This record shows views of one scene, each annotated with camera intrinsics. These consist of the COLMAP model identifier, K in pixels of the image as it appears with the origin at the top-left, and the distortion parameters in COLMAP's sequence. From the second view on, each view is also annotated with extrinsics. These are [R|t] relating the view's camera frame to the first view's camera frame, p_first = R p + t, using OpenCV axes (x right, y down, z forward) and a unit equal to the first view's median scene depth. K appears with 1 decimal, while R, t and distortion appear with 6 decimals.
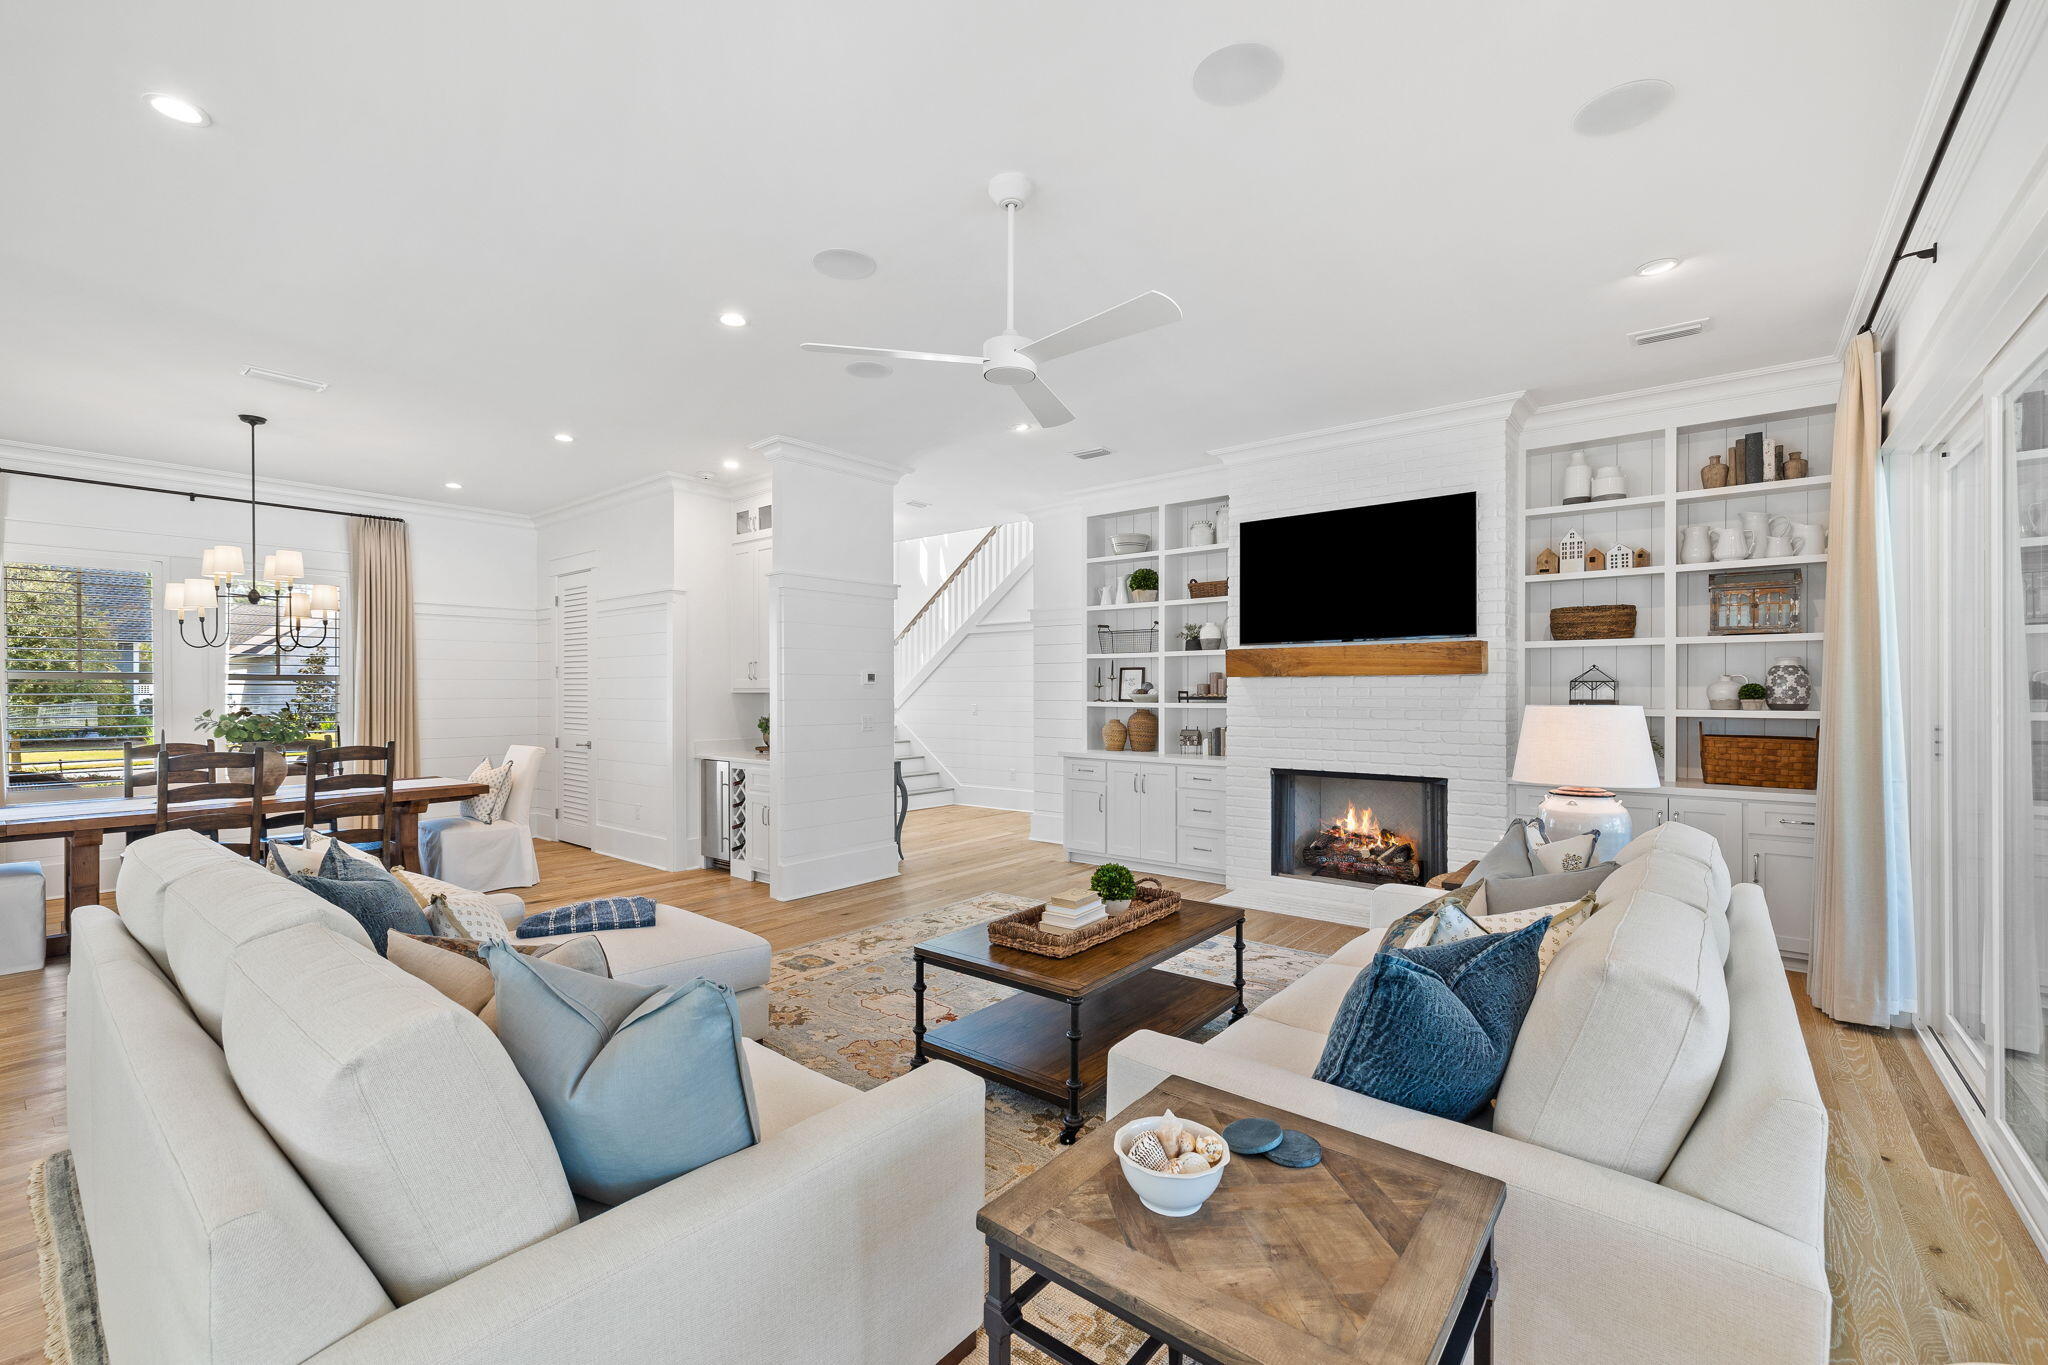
lens RADIAL K [[866.6, 0, 1018.3], [0, 866.6, 686.2], [0, 0, 1]] dist [-0.000445, 0.000161]
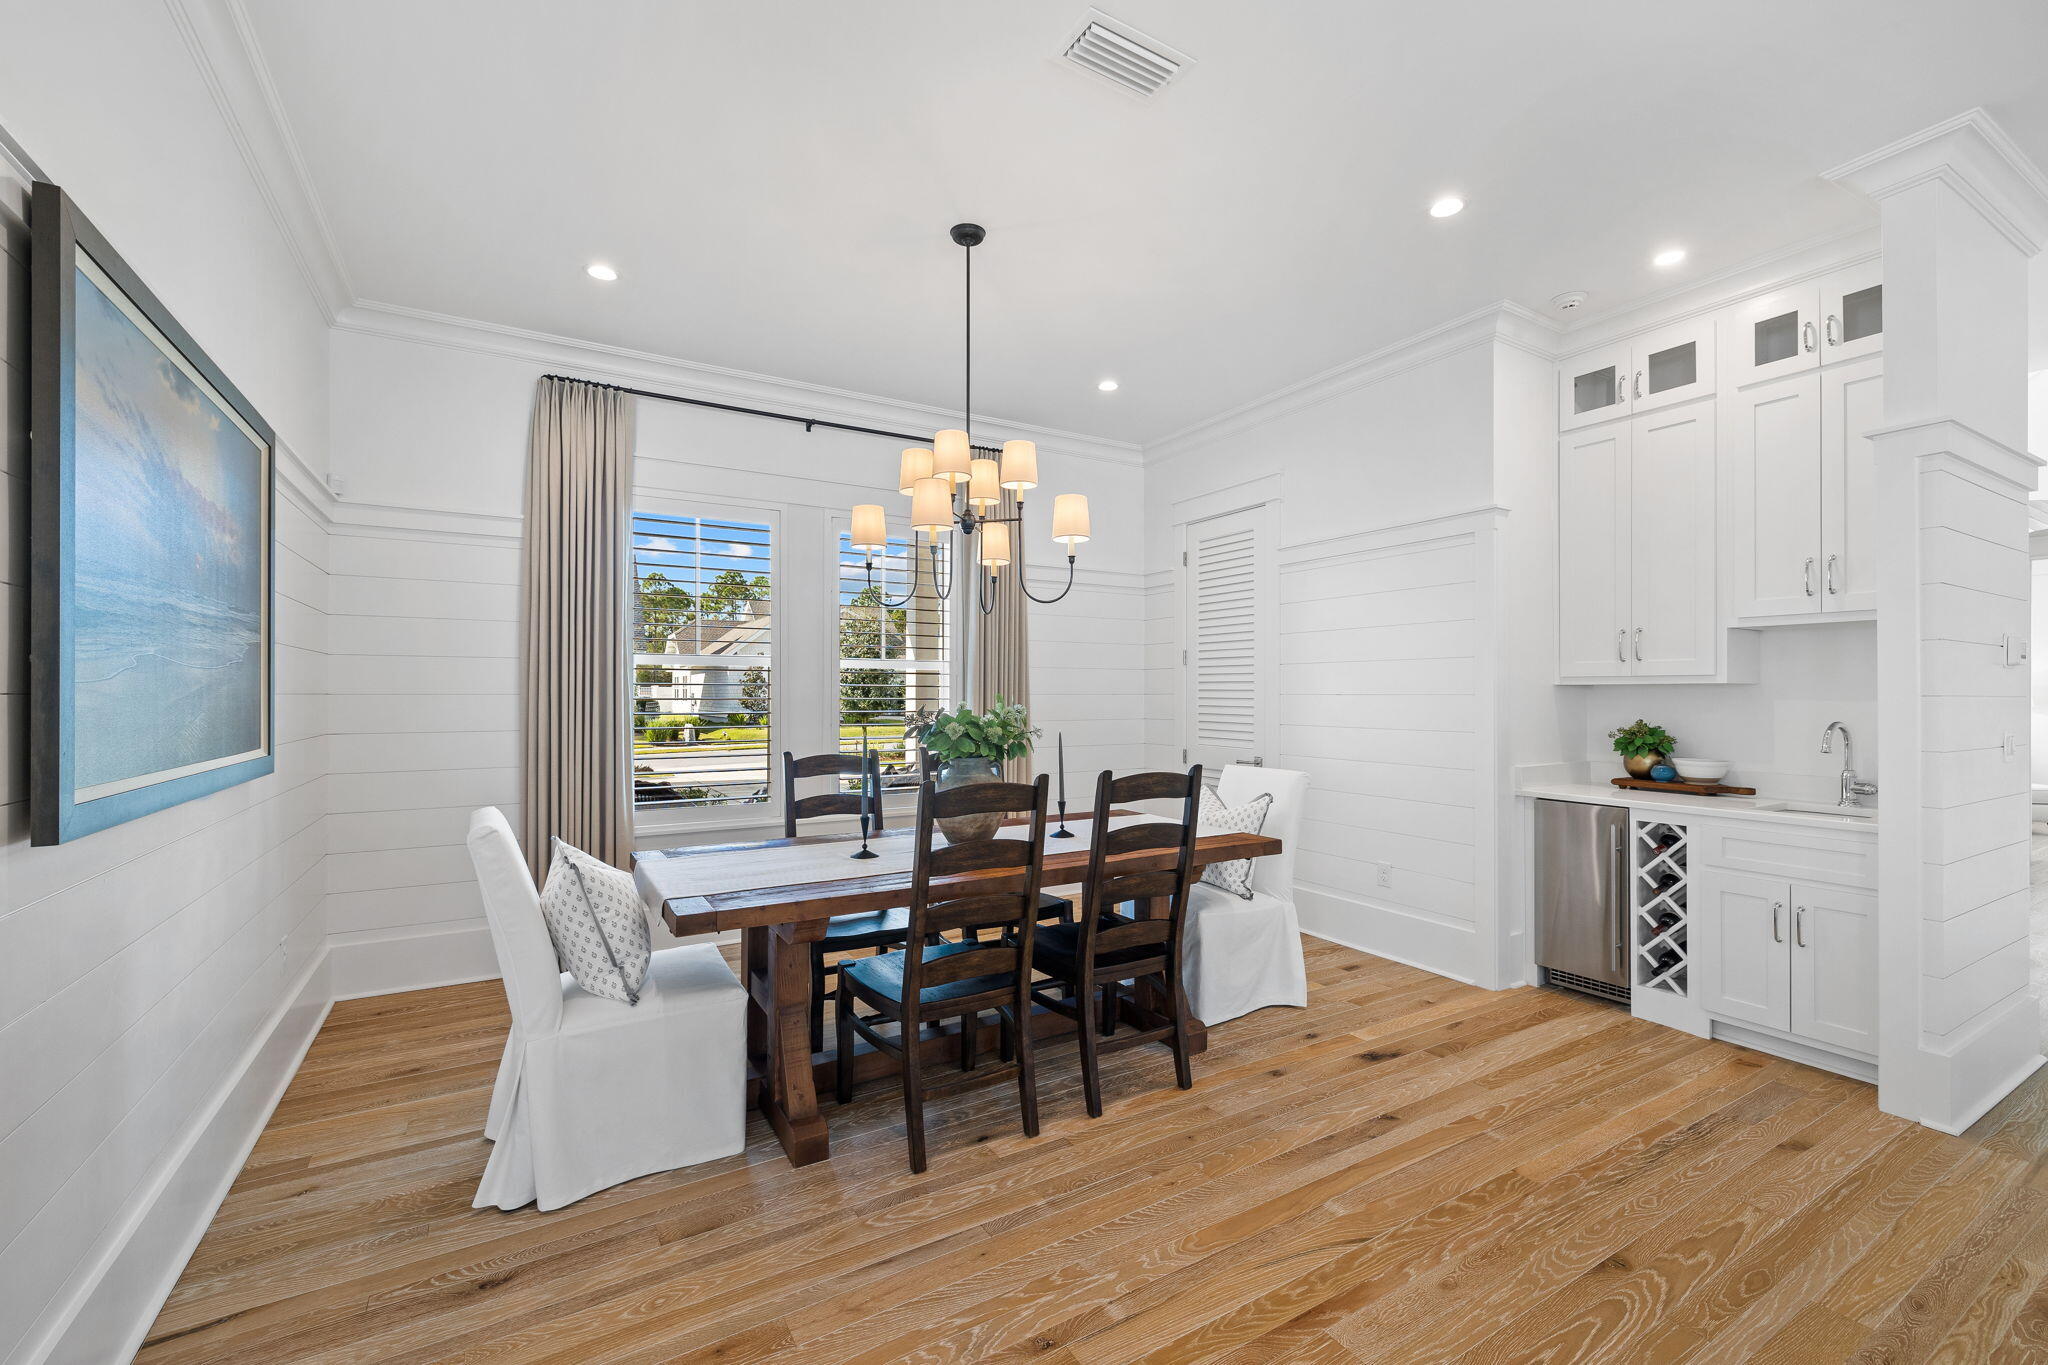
lens RADIAL K [[866.6, 0, 1018.3], [0, 866.6, 686.2], [0, 0, 1]] dist [-0.000445, 0.000161]
pose [[0.938848, 0.001222, -0.344330, -0.499056], [-0.004207, 0.999960, -0.007923, 0.015699], [0.344306, 0.008887, 0.938815, 0.339739]]
